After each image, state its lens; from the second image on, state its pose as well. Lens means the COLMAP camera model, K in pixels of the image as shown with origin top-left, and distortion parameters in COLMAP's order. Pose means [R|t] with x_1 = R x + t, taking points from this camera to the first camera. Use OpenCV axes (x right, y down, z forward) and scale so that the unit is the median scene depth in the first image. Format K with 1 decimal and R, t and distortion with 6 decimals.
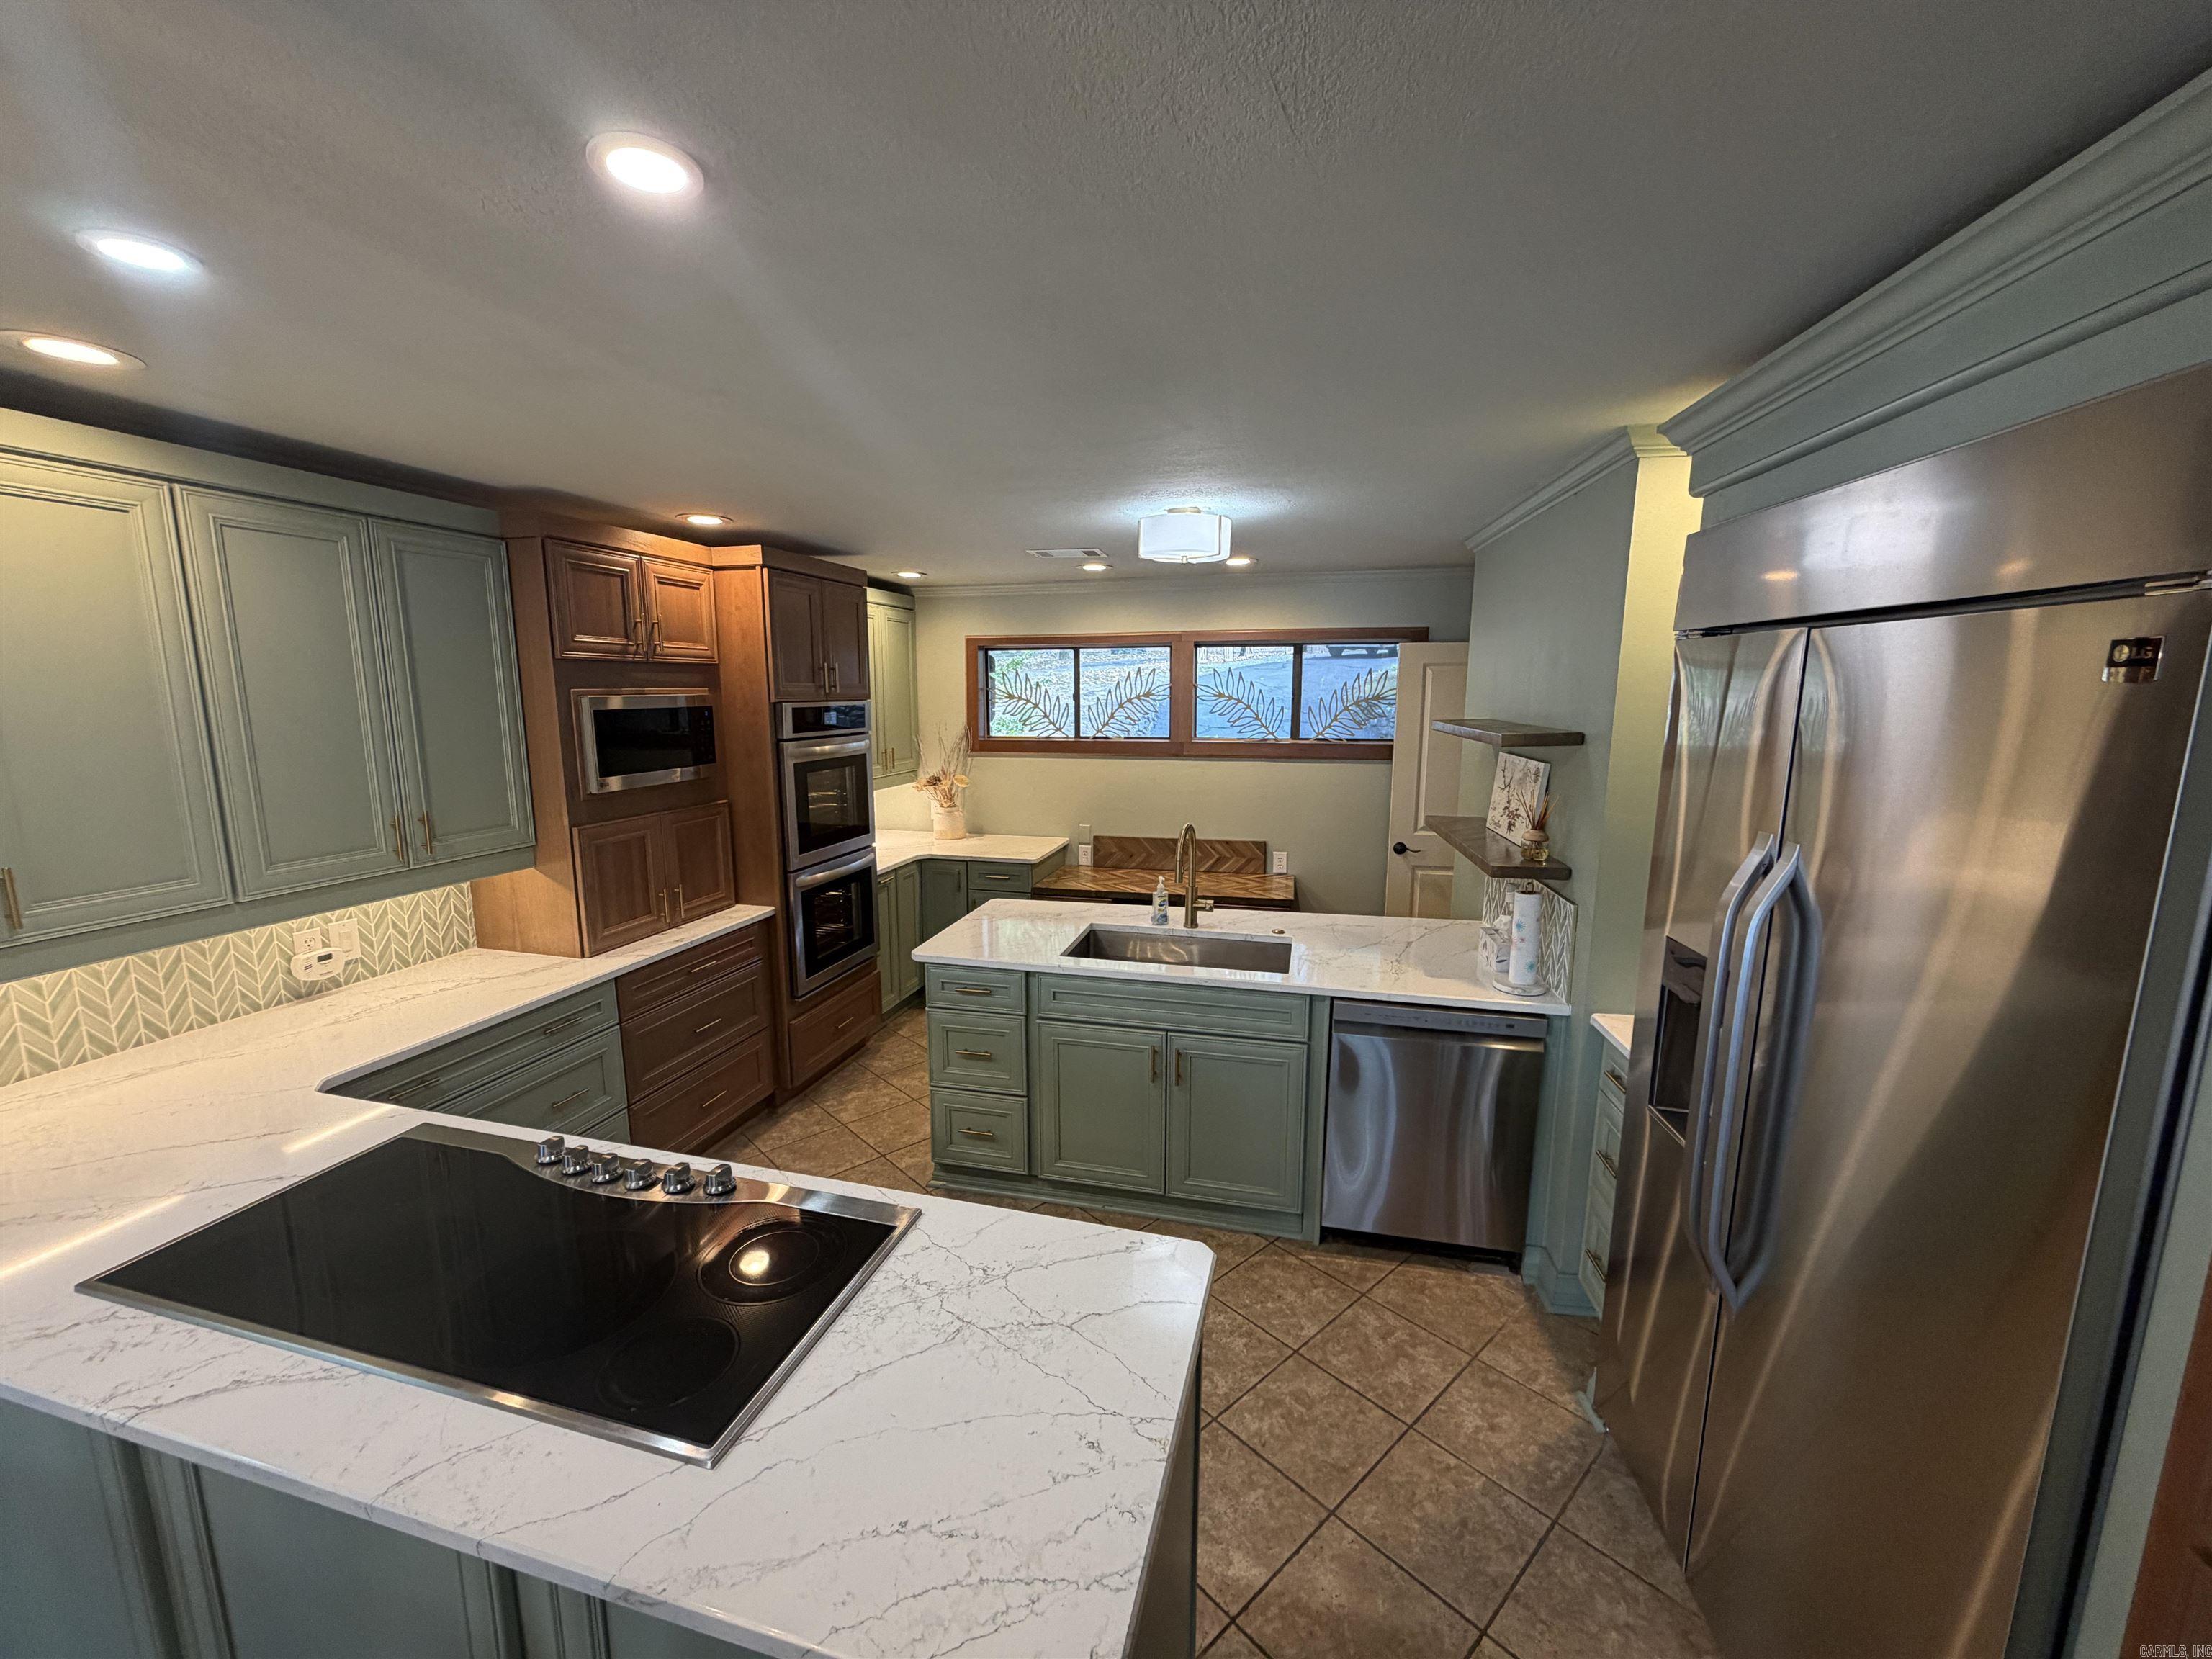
lens RADIAL K [[874.7, 0, 1097.7], [0, 874.7, 829.3], [0, 0, 1]] dist [-0.001997, -0.000177]
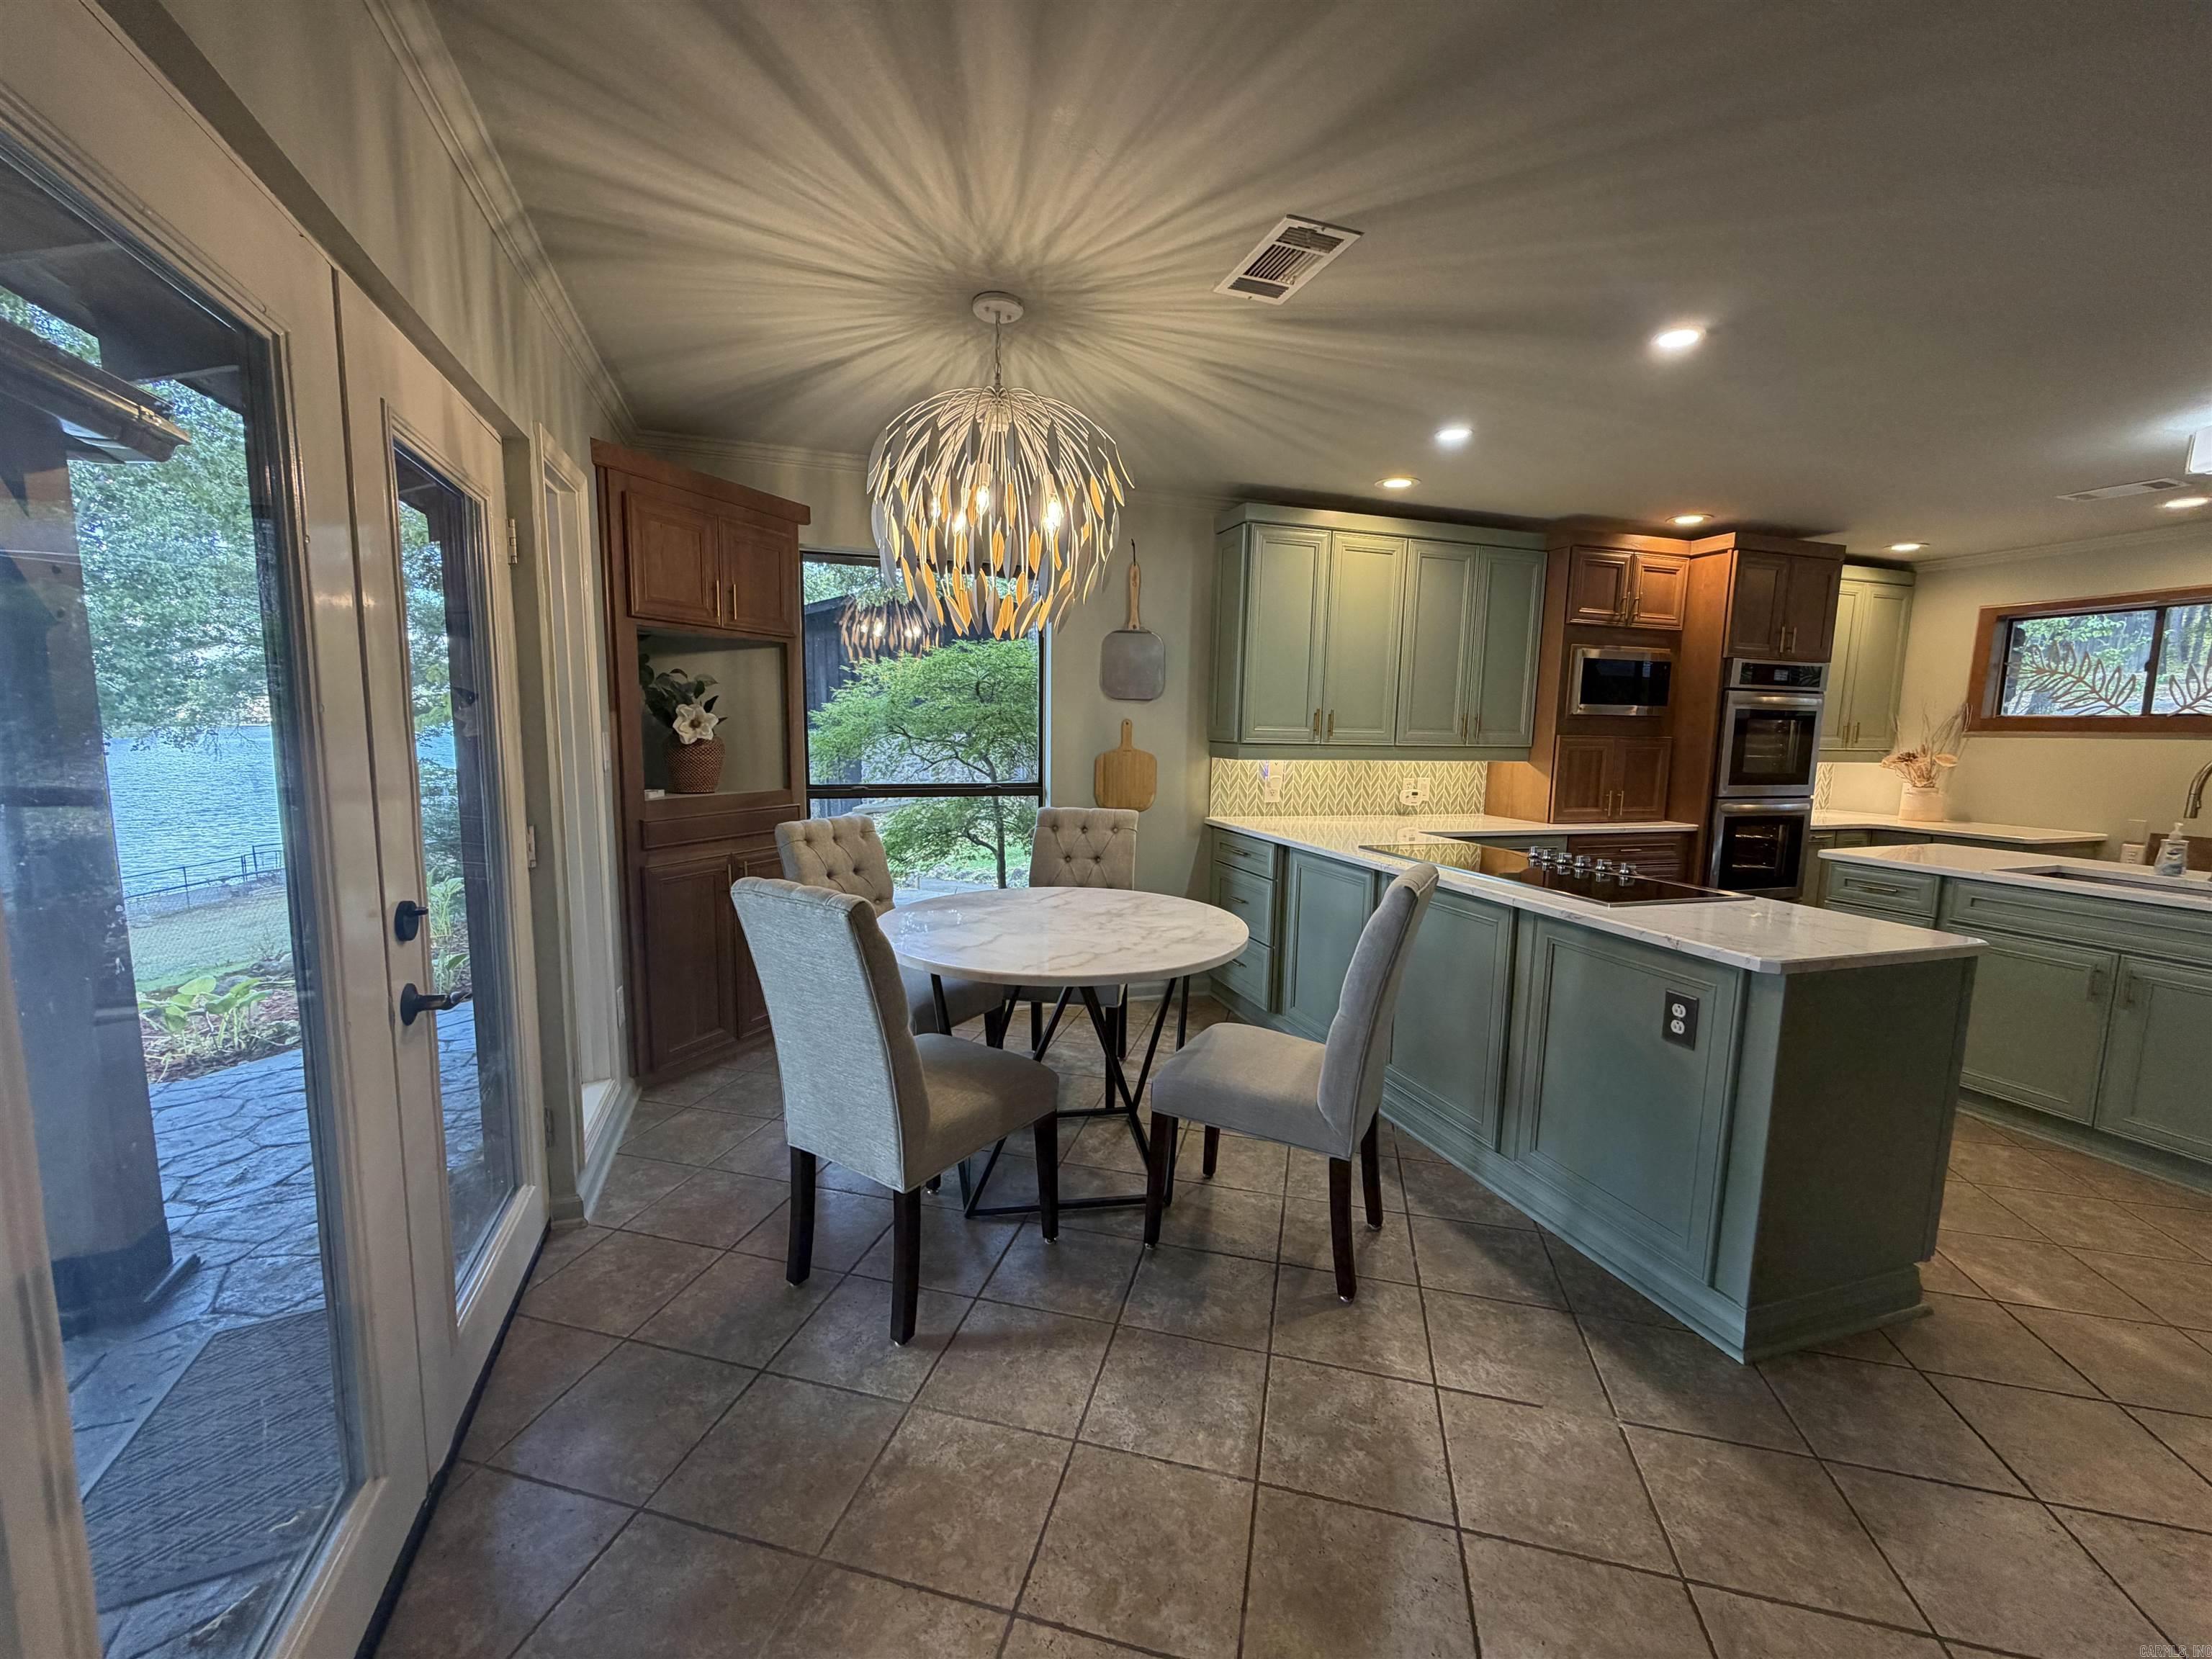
lens RADIAL K [[874.7, 0, 1097.7], [0, 874.7, 829.3], [0, 0, 1]] dist [-0.001997, -0.000177]
pose [[0.545663, 0.110477, -0.830691, 0.206555], [-0.153134, 0.987726, 0.030771, 0.198691], [0.823894, 0.110416, 0.555883, -0.410677]]
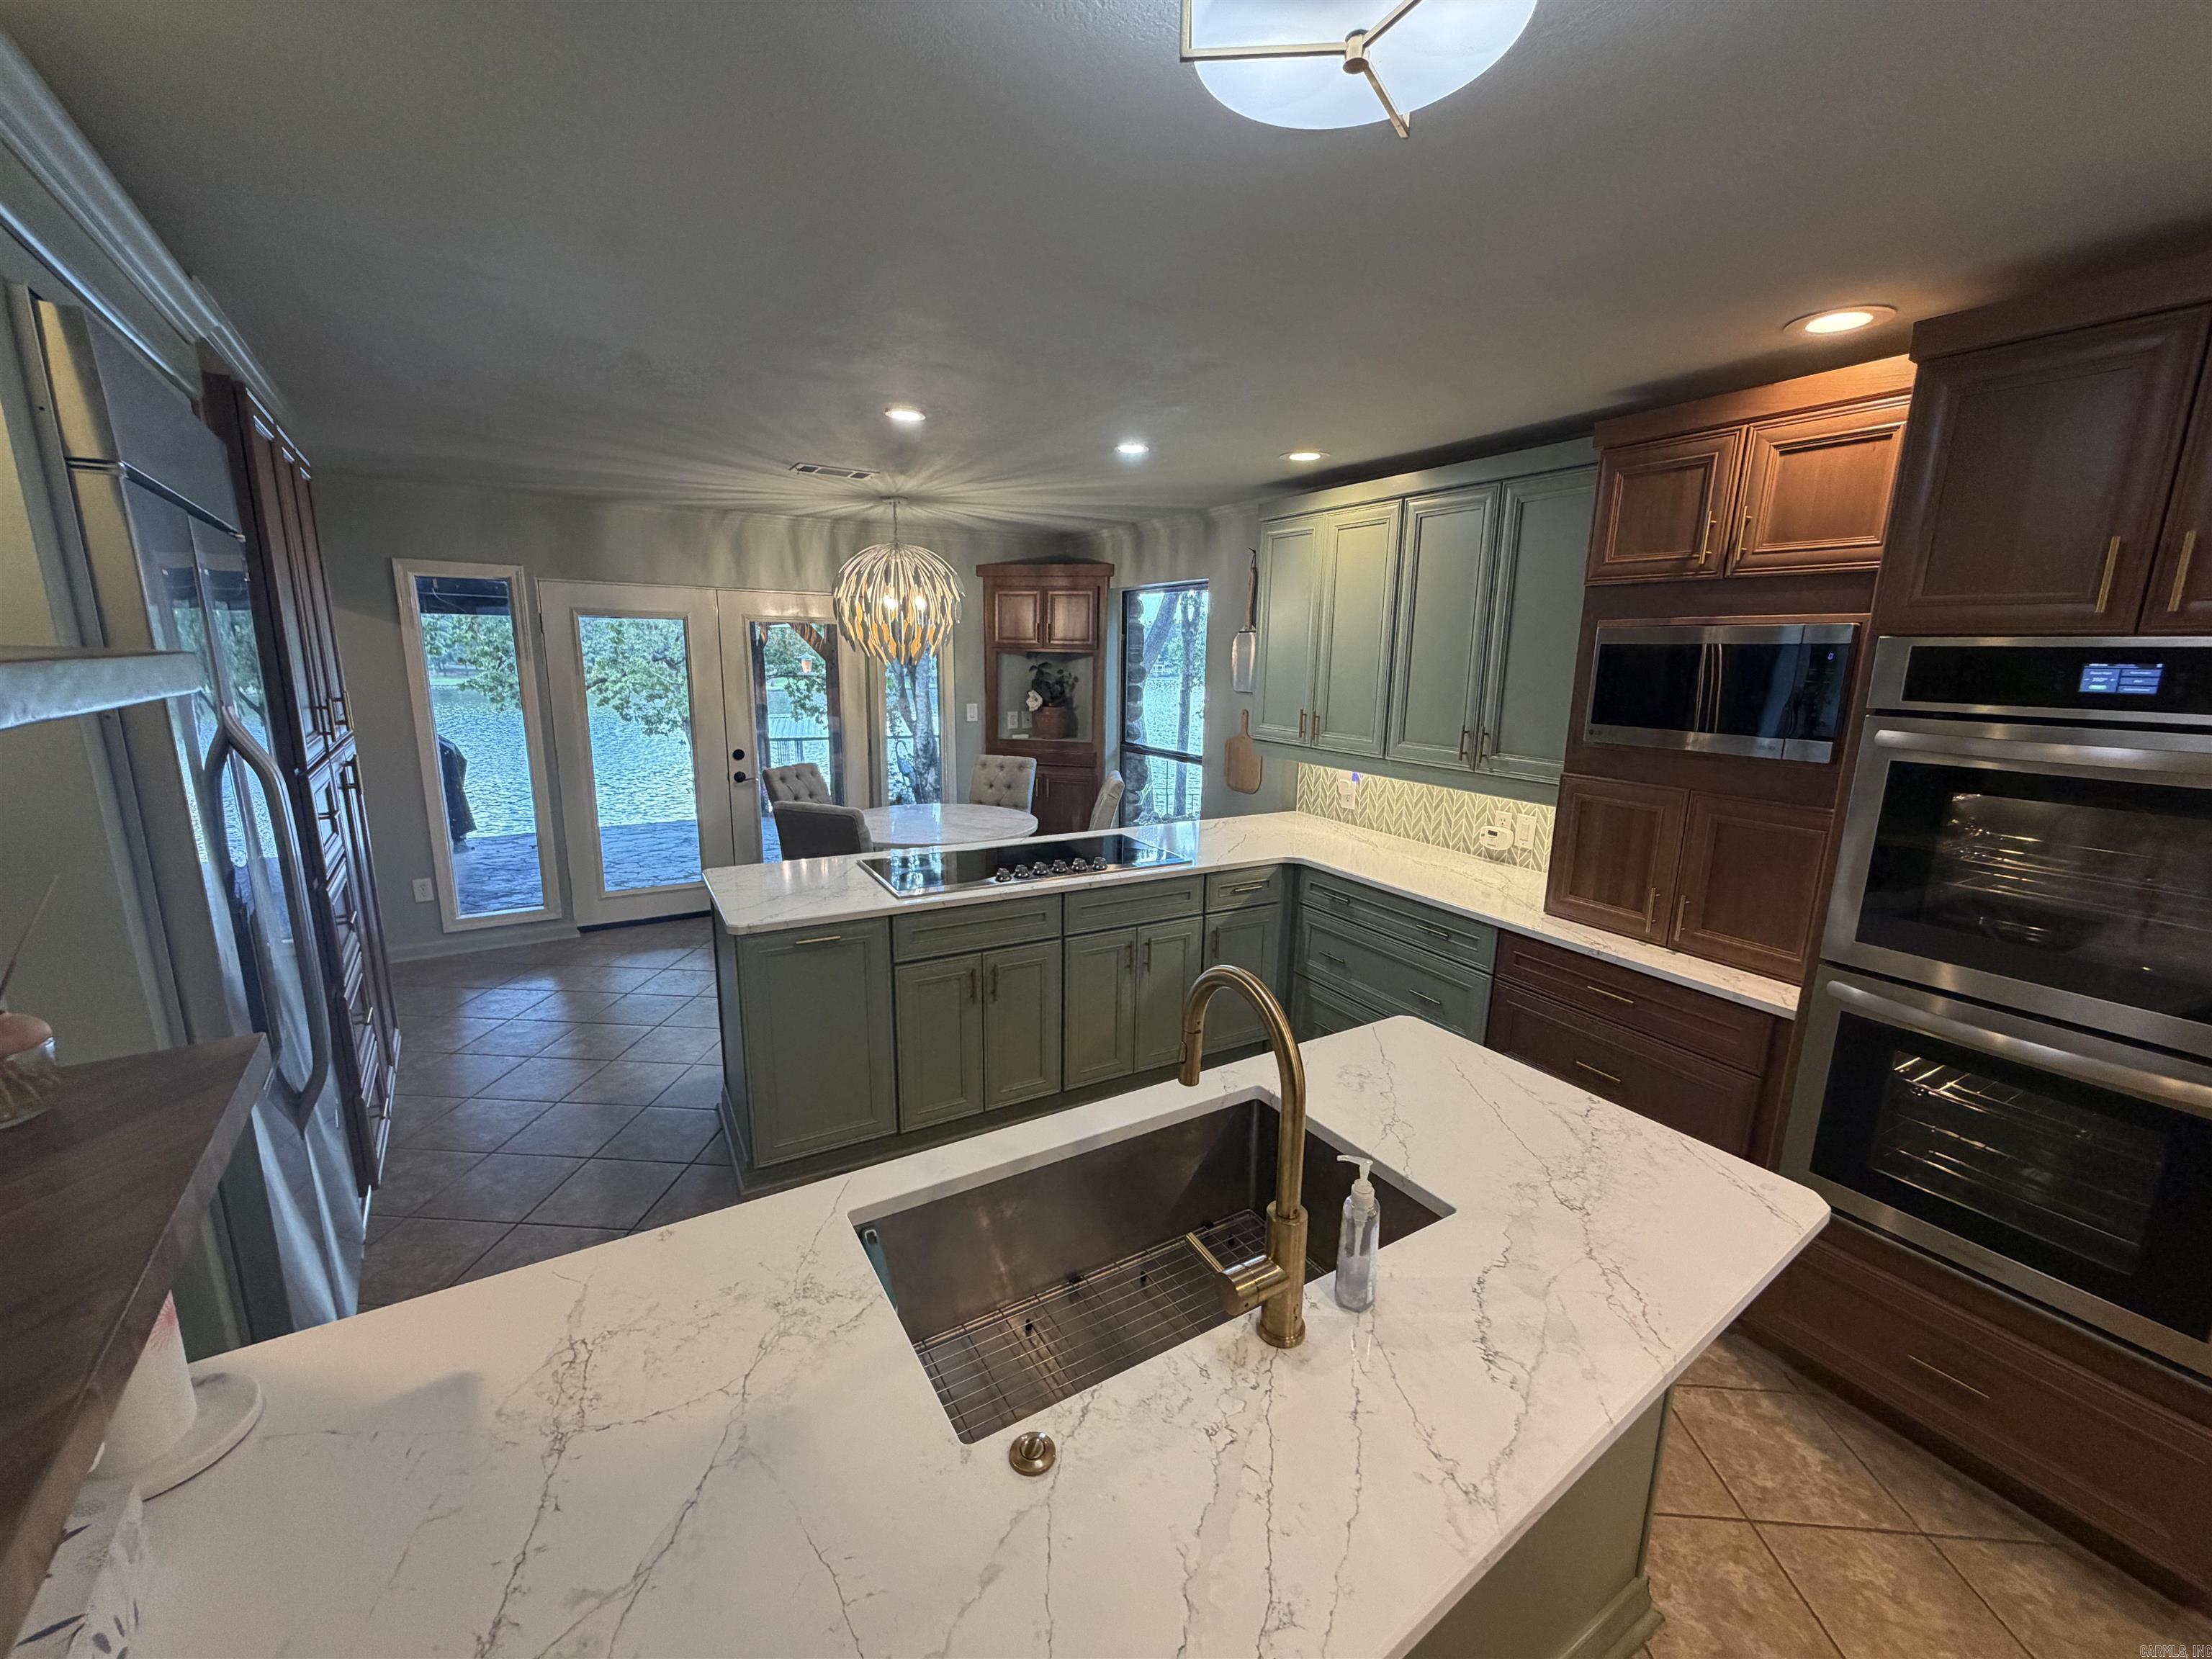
lens RADIAL K [[874.7, 0, 1097.7], [0, 874.7, 829.3], [0, 0, 1]] dist [-0.001997, -0.000177]
pose [[-0.708564, 0.130759, -0.693426, 0.334586], [-0.129809, 0.941758, 0.310229, -0.140276], [0.693605, 0.309830, -0.650322, 1.072369]]
